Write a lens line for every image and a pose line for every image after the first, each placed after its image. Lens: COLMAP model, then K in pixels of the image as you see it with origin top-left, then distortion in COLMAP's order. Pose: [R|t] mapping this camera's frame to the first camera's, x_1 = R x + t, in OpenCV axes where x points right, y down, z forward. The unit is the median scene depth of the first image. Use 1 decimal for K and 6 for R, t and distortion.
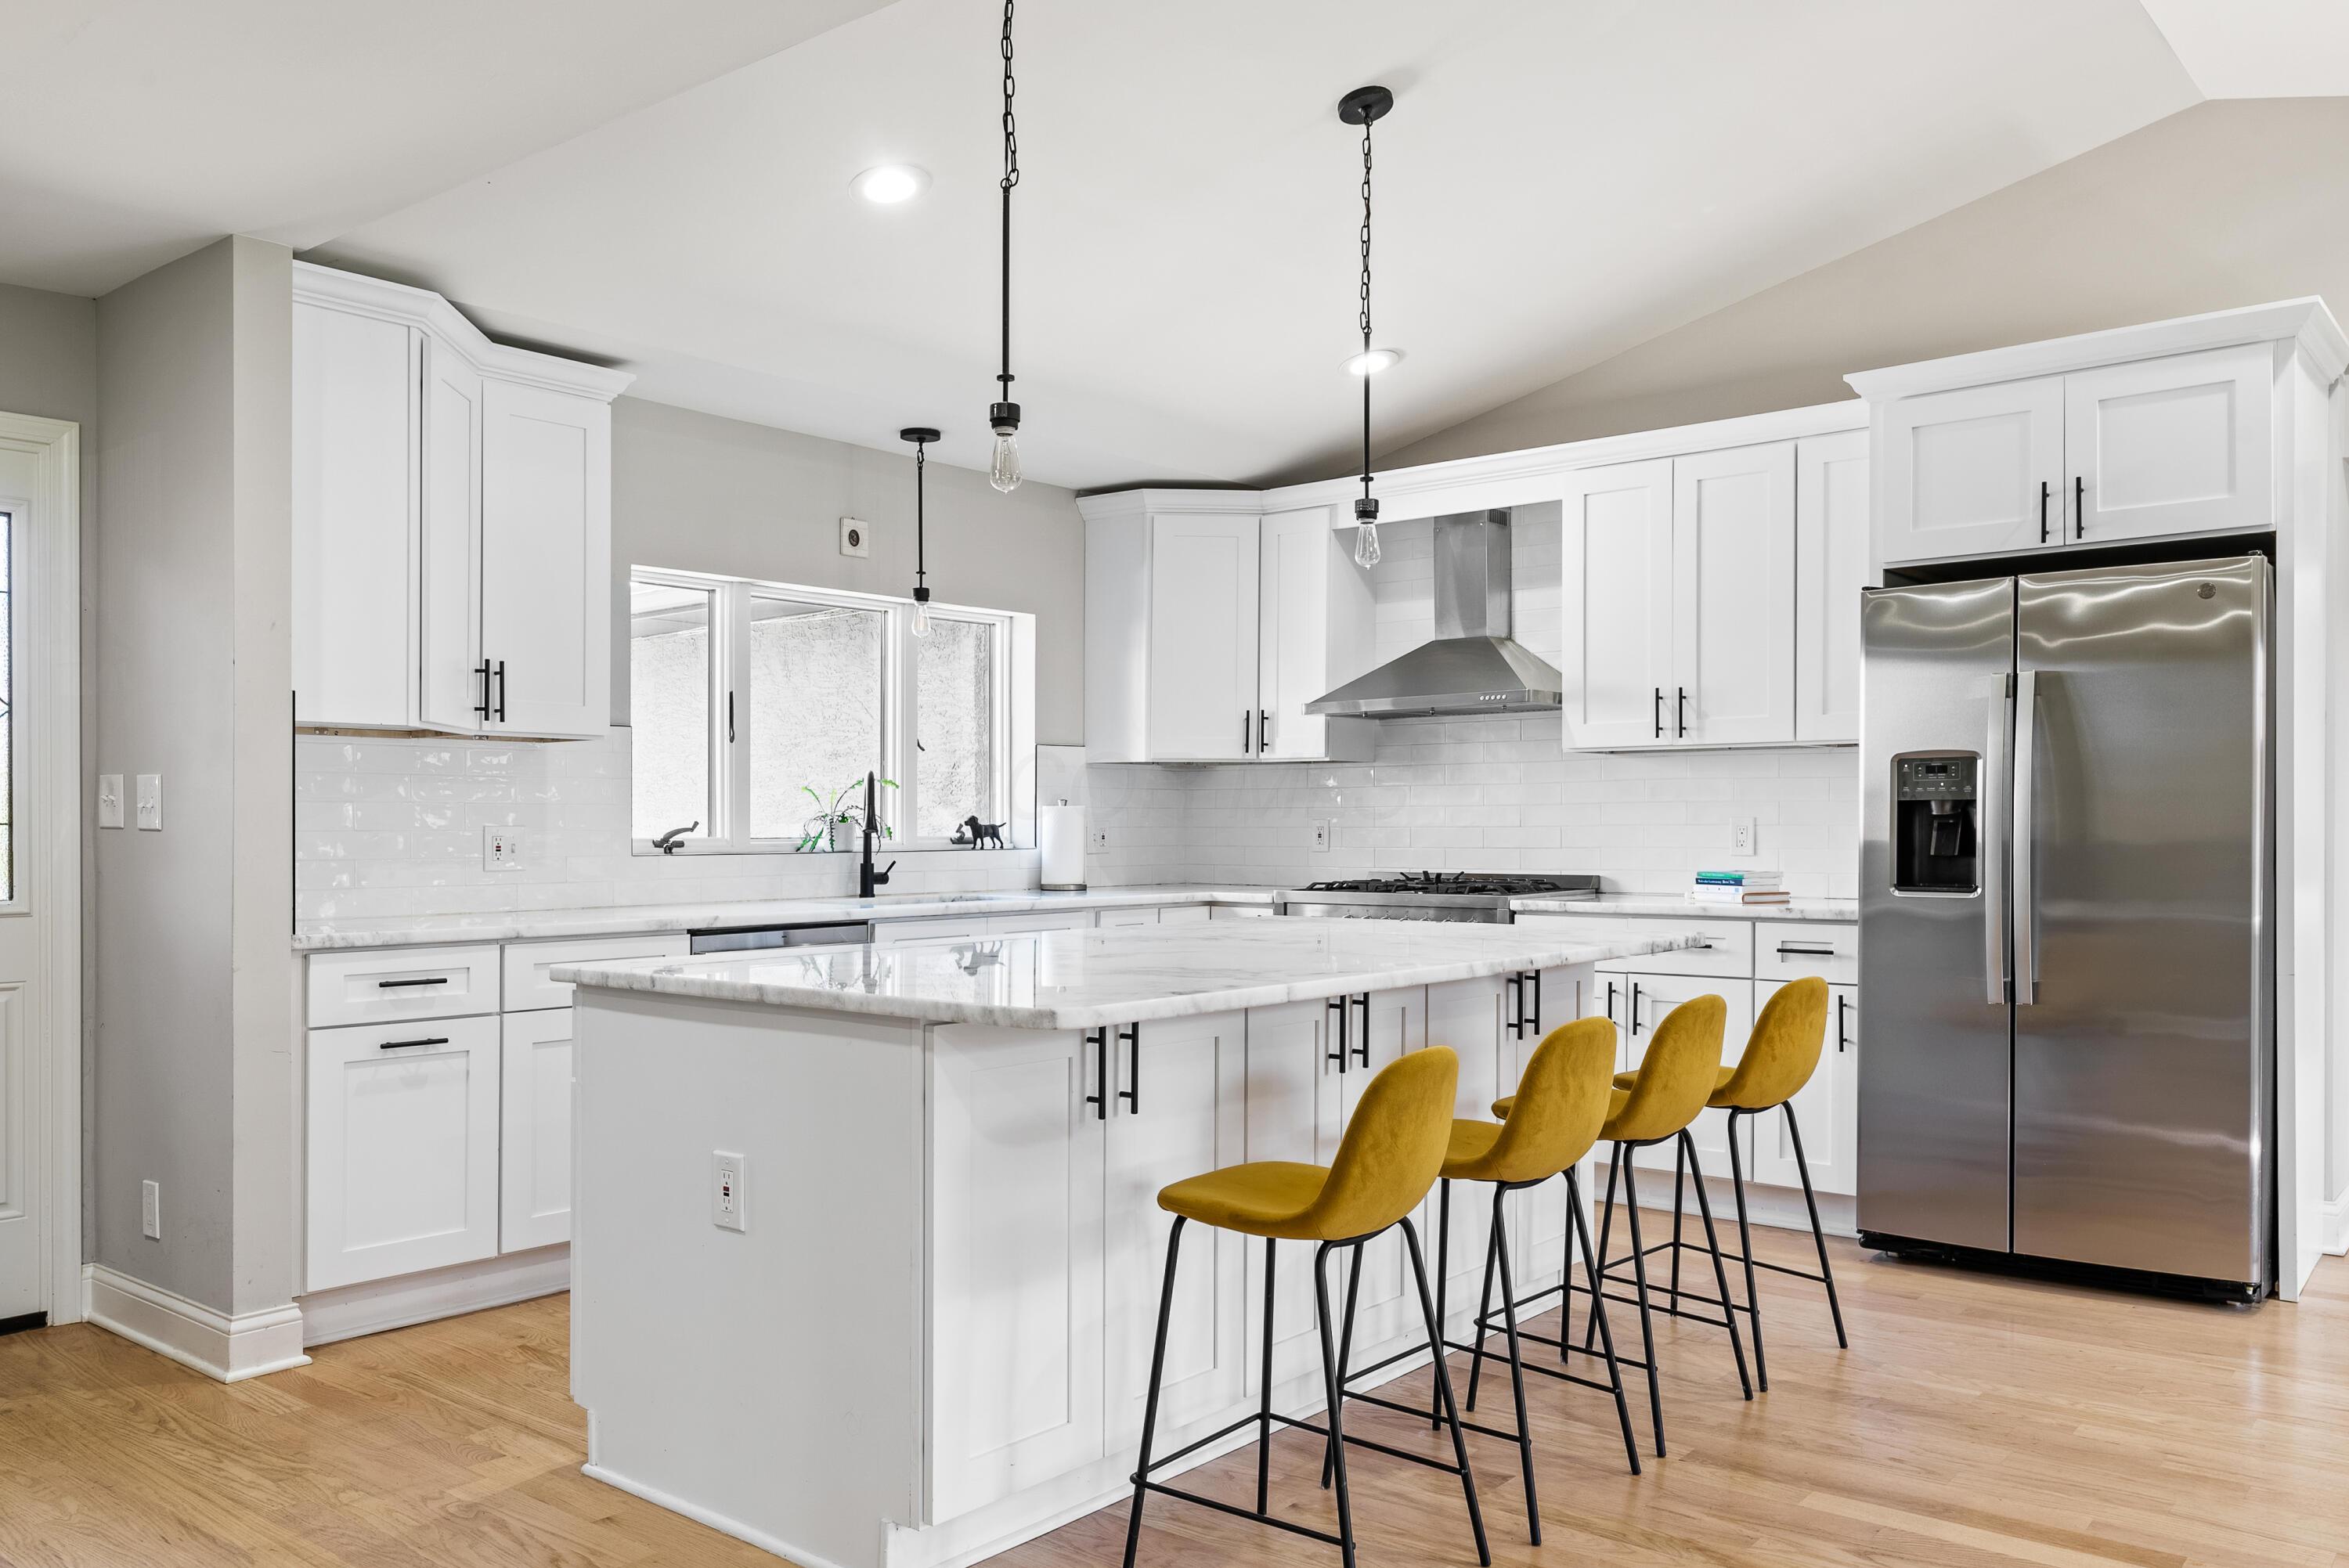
lens RADIAL K [[1824.3, 0, 1173.5], [0, 1824.3, 805.6], [0, 0, 1]] dist [0.003786, 0.016049]
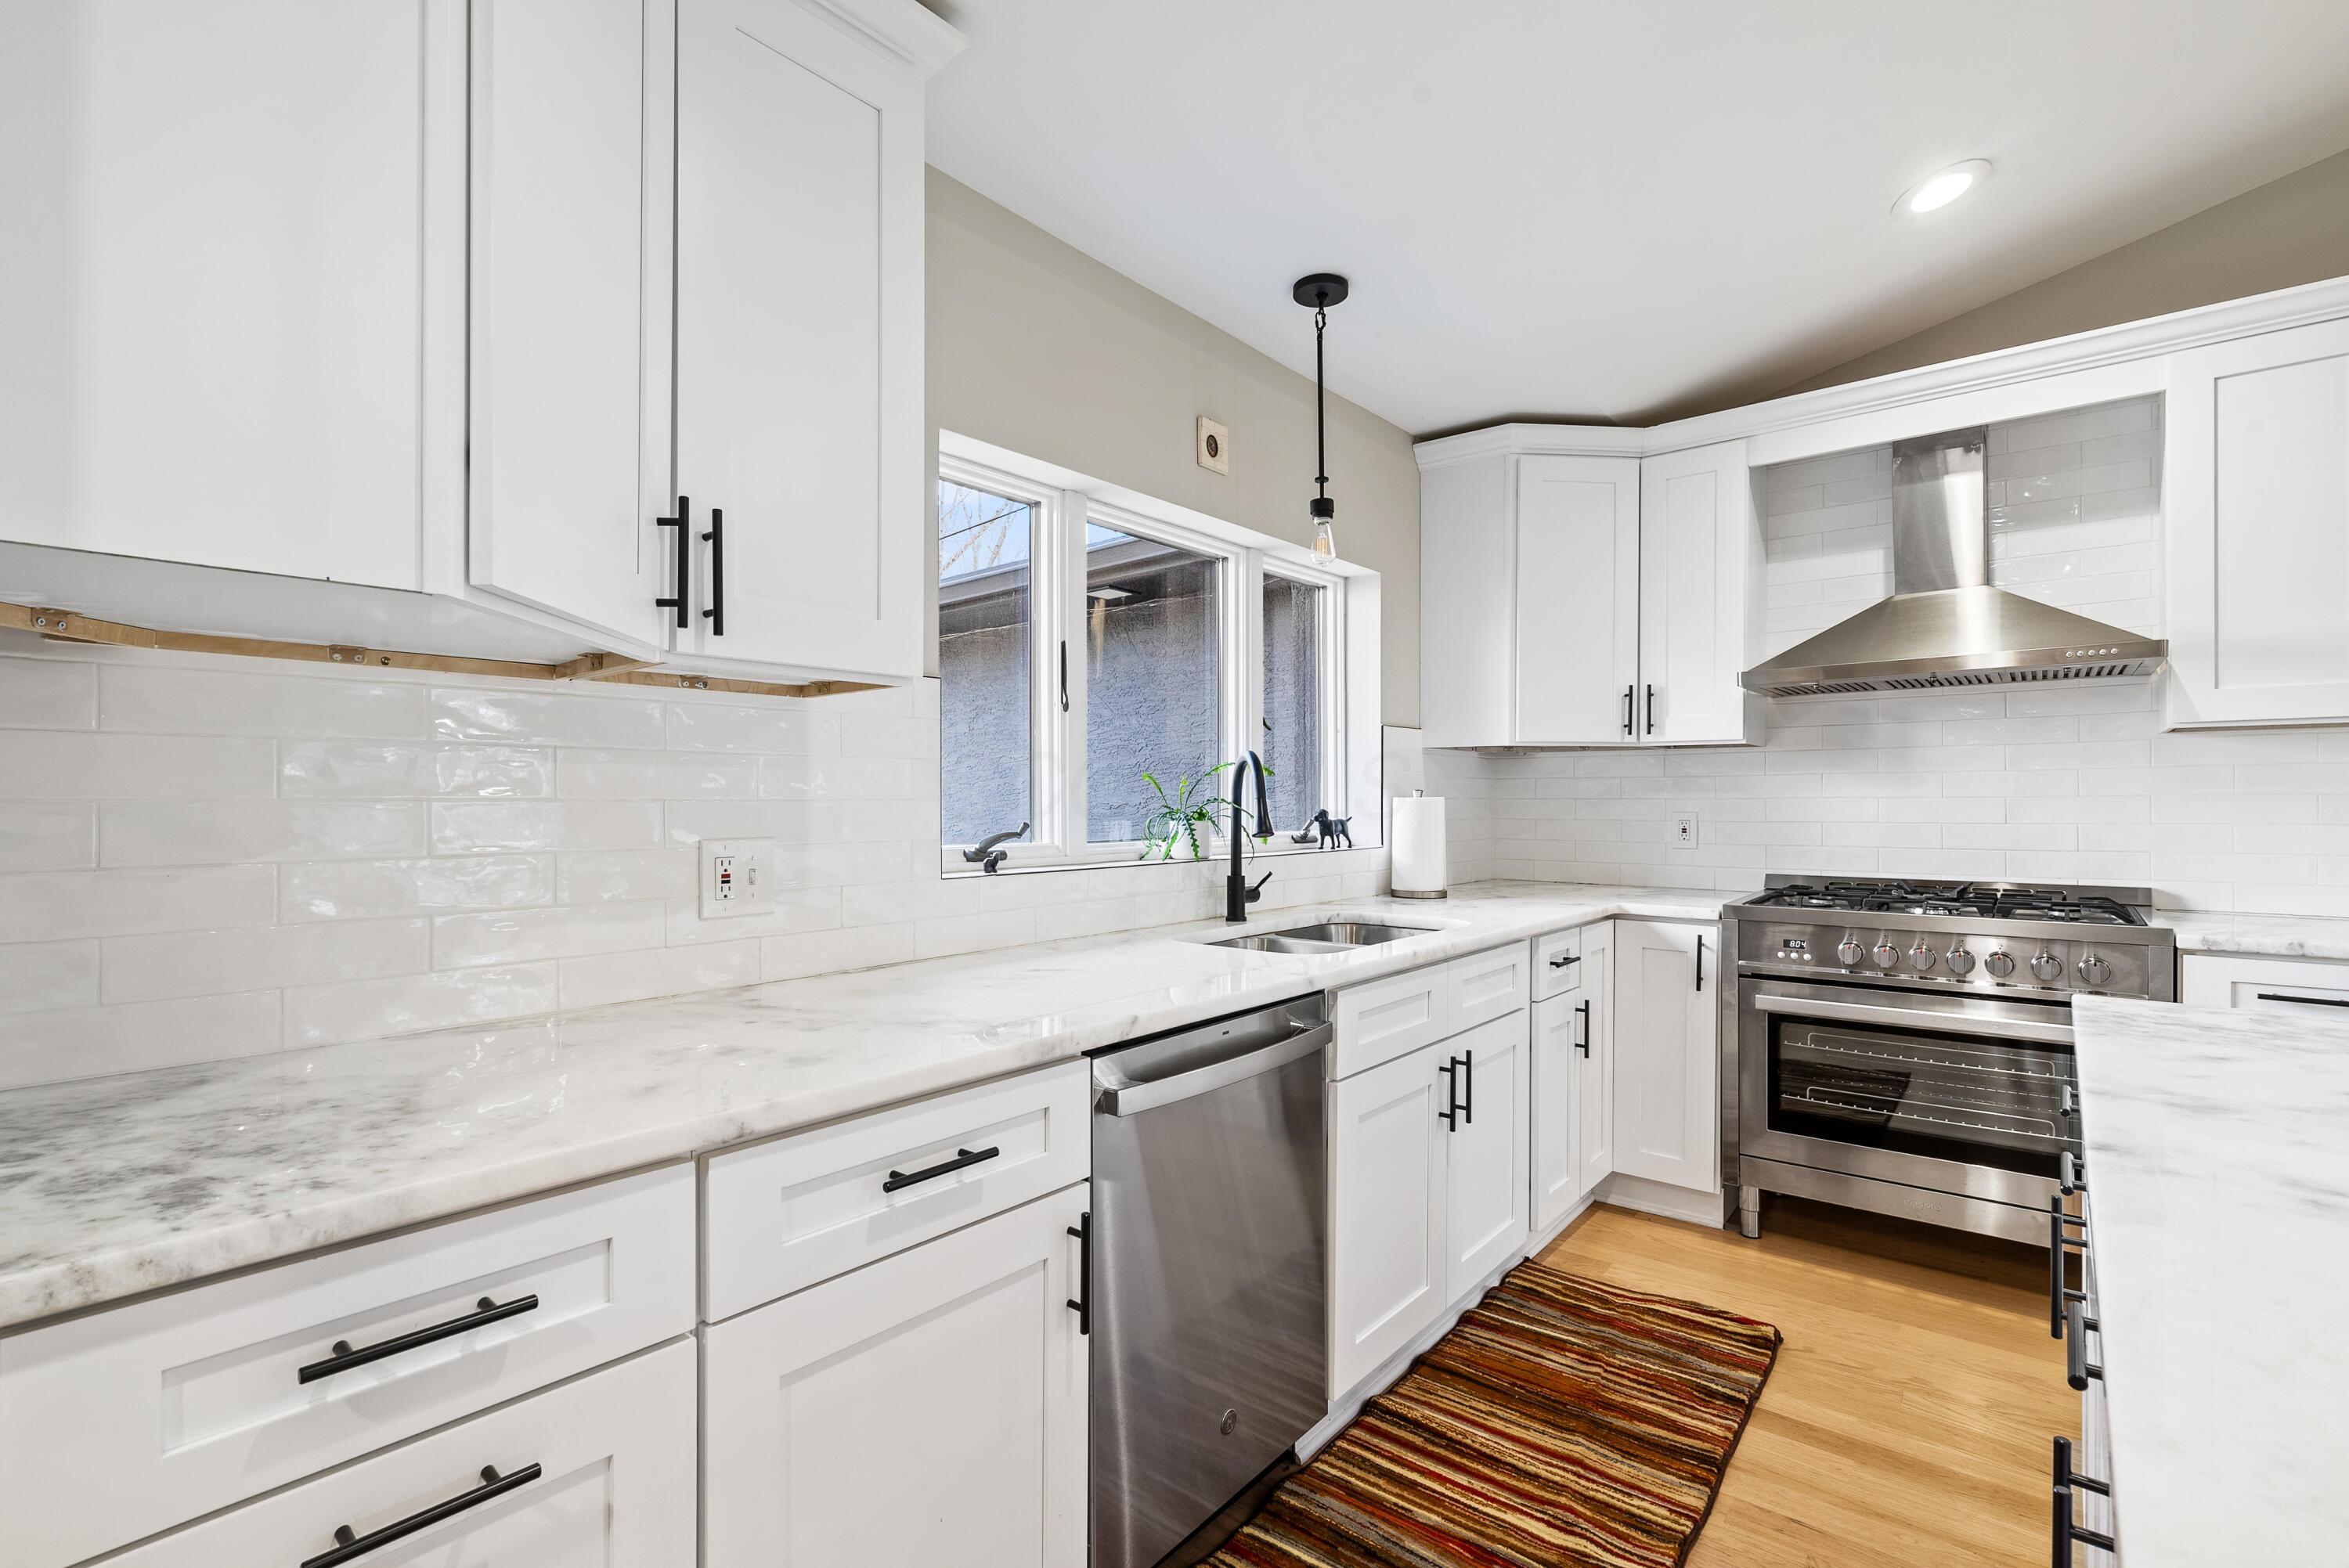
lens RADIAL K [[1055.6, 0, 1173.9], [0, 1055.6, 789.1], [0, 0, 1]] dist [-0.007641, 0.001903]
pose [[0.999995, 0.000462, 0.003007, -0.229677], [-0.000464, 1.000000, 0.000700, -0.004891], [-0.003006, -0.000701, 0.999995, 0.667935]]
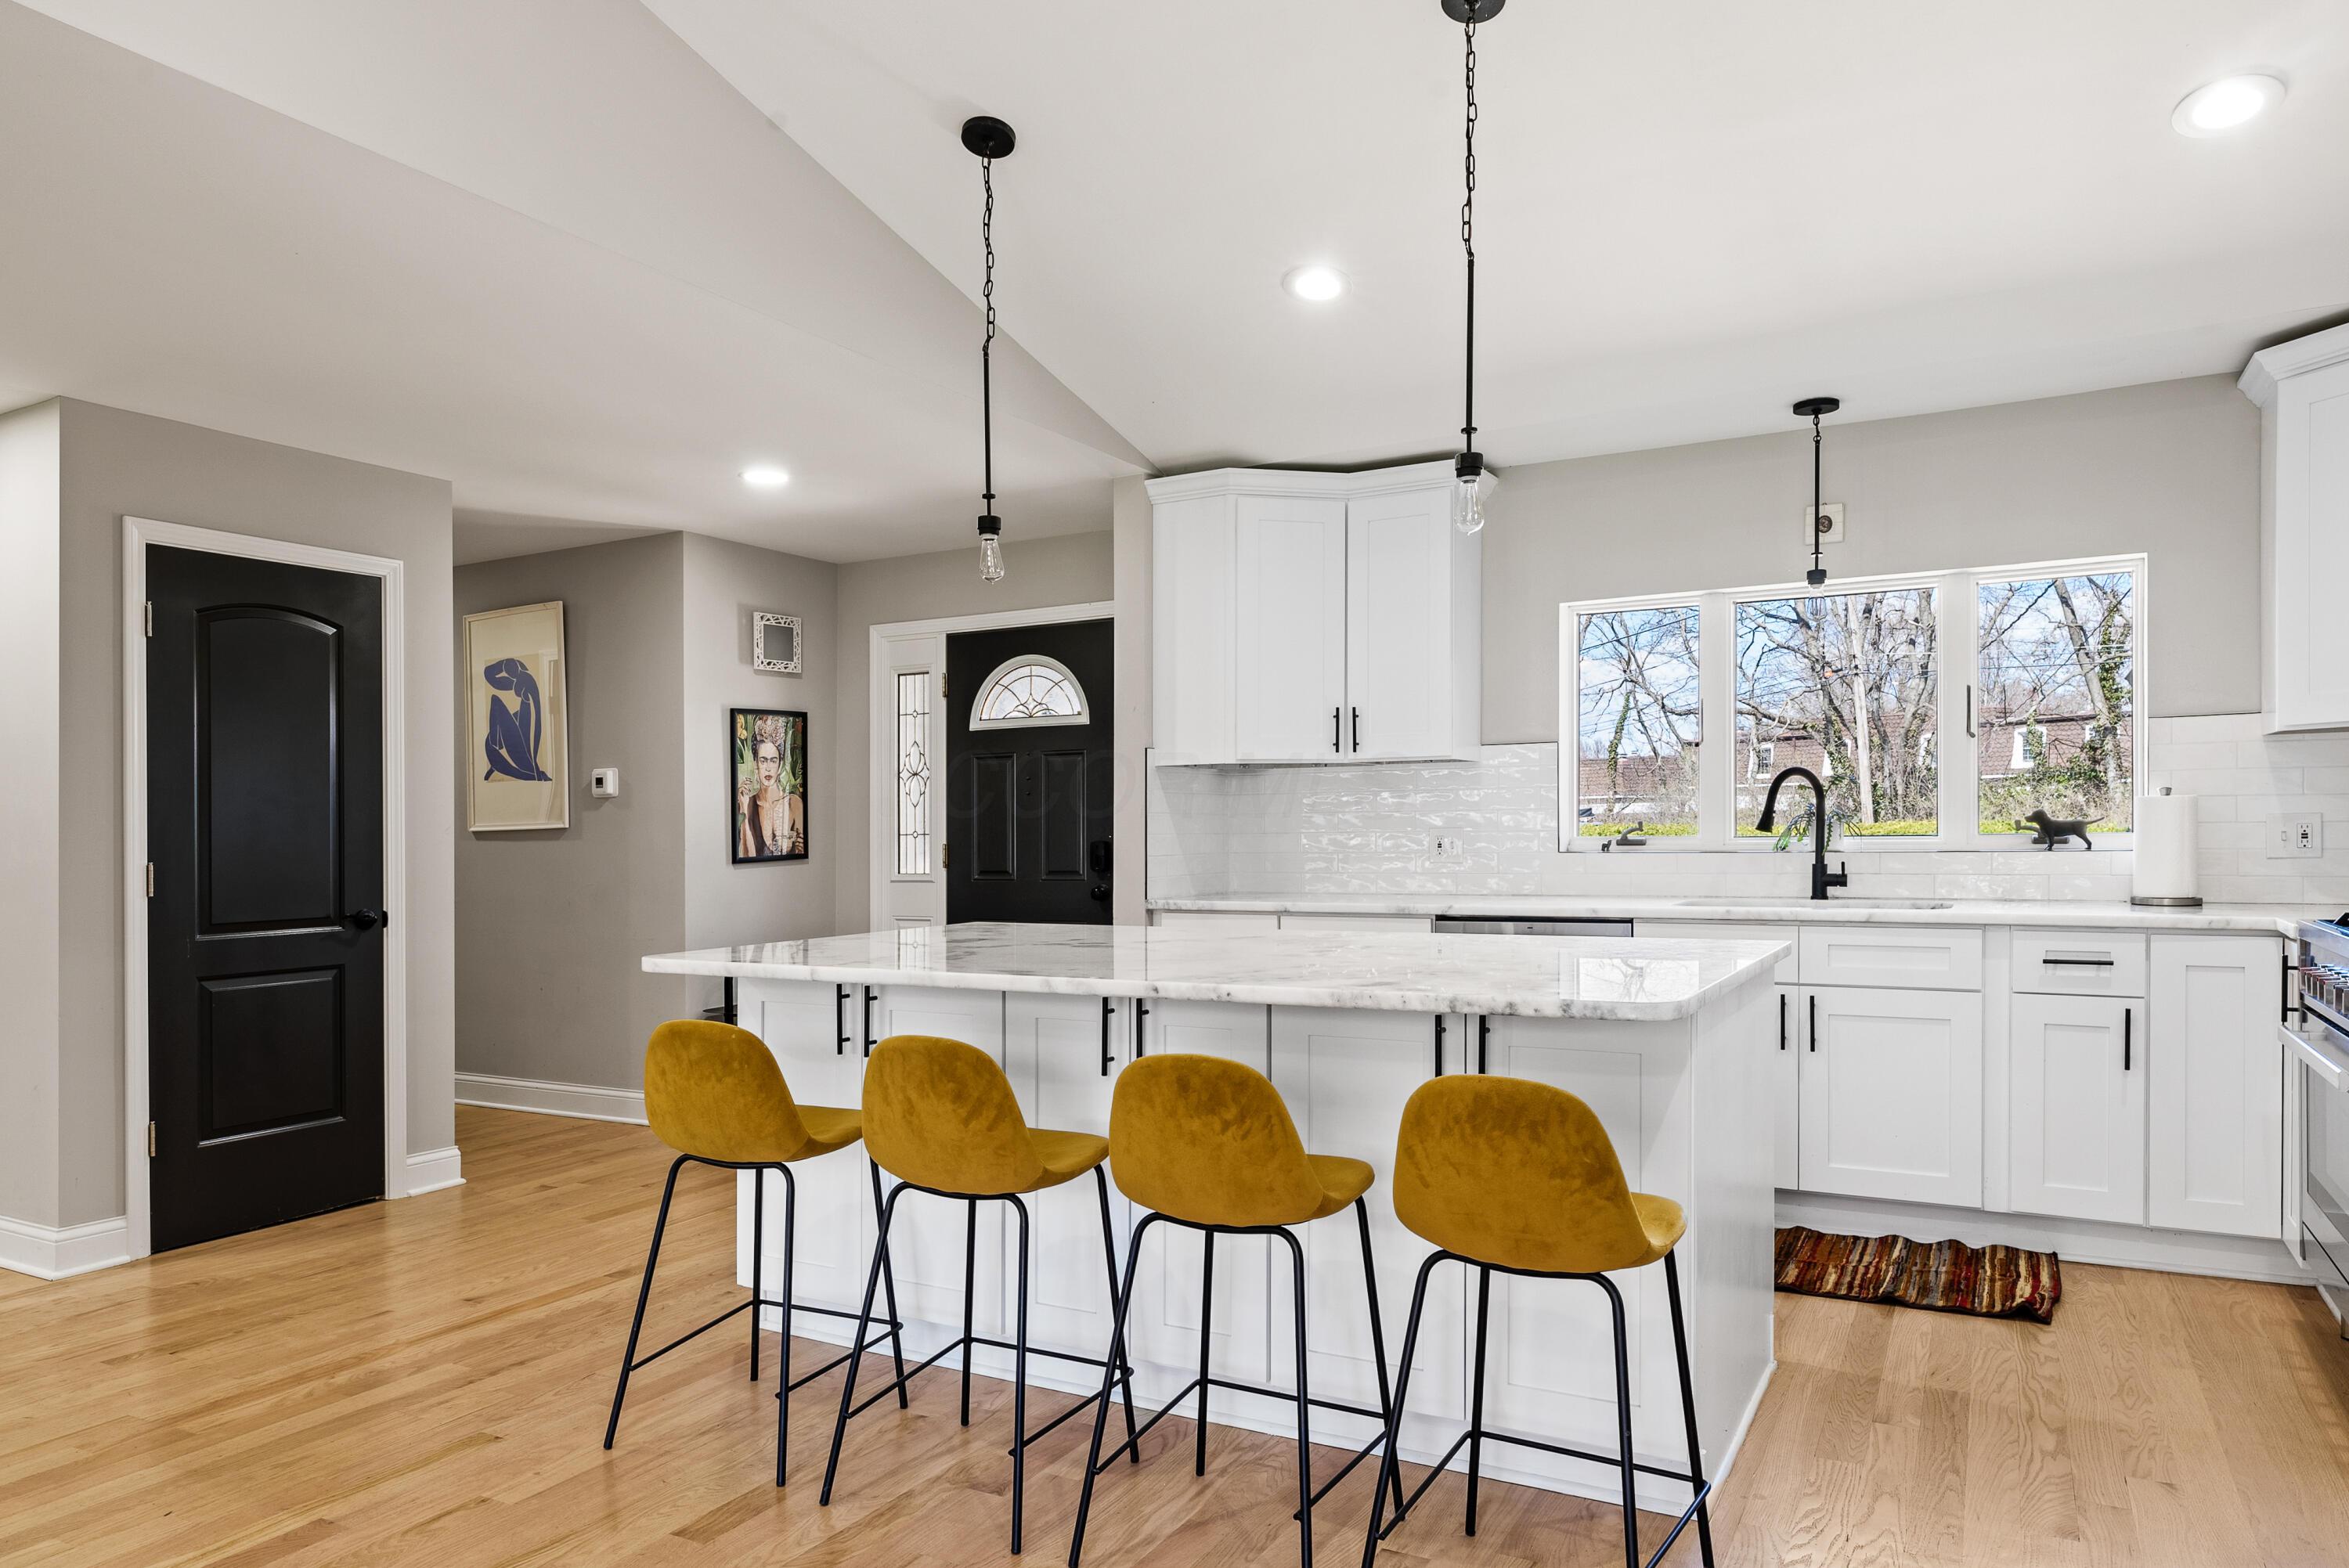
lens RADIAL K [[1500.3, 0, 1172.6], [0, 1500.3, 864.0], [0, 0, 1]] dist [0.000927, -0.000326]
pose [[0.179897, 0.025752, -0.983348, 0.645351], [0.021884, 0.999305, 0.030173, 0.000494], [0.983442, -0.026948, 0.179208, 0.619251]]
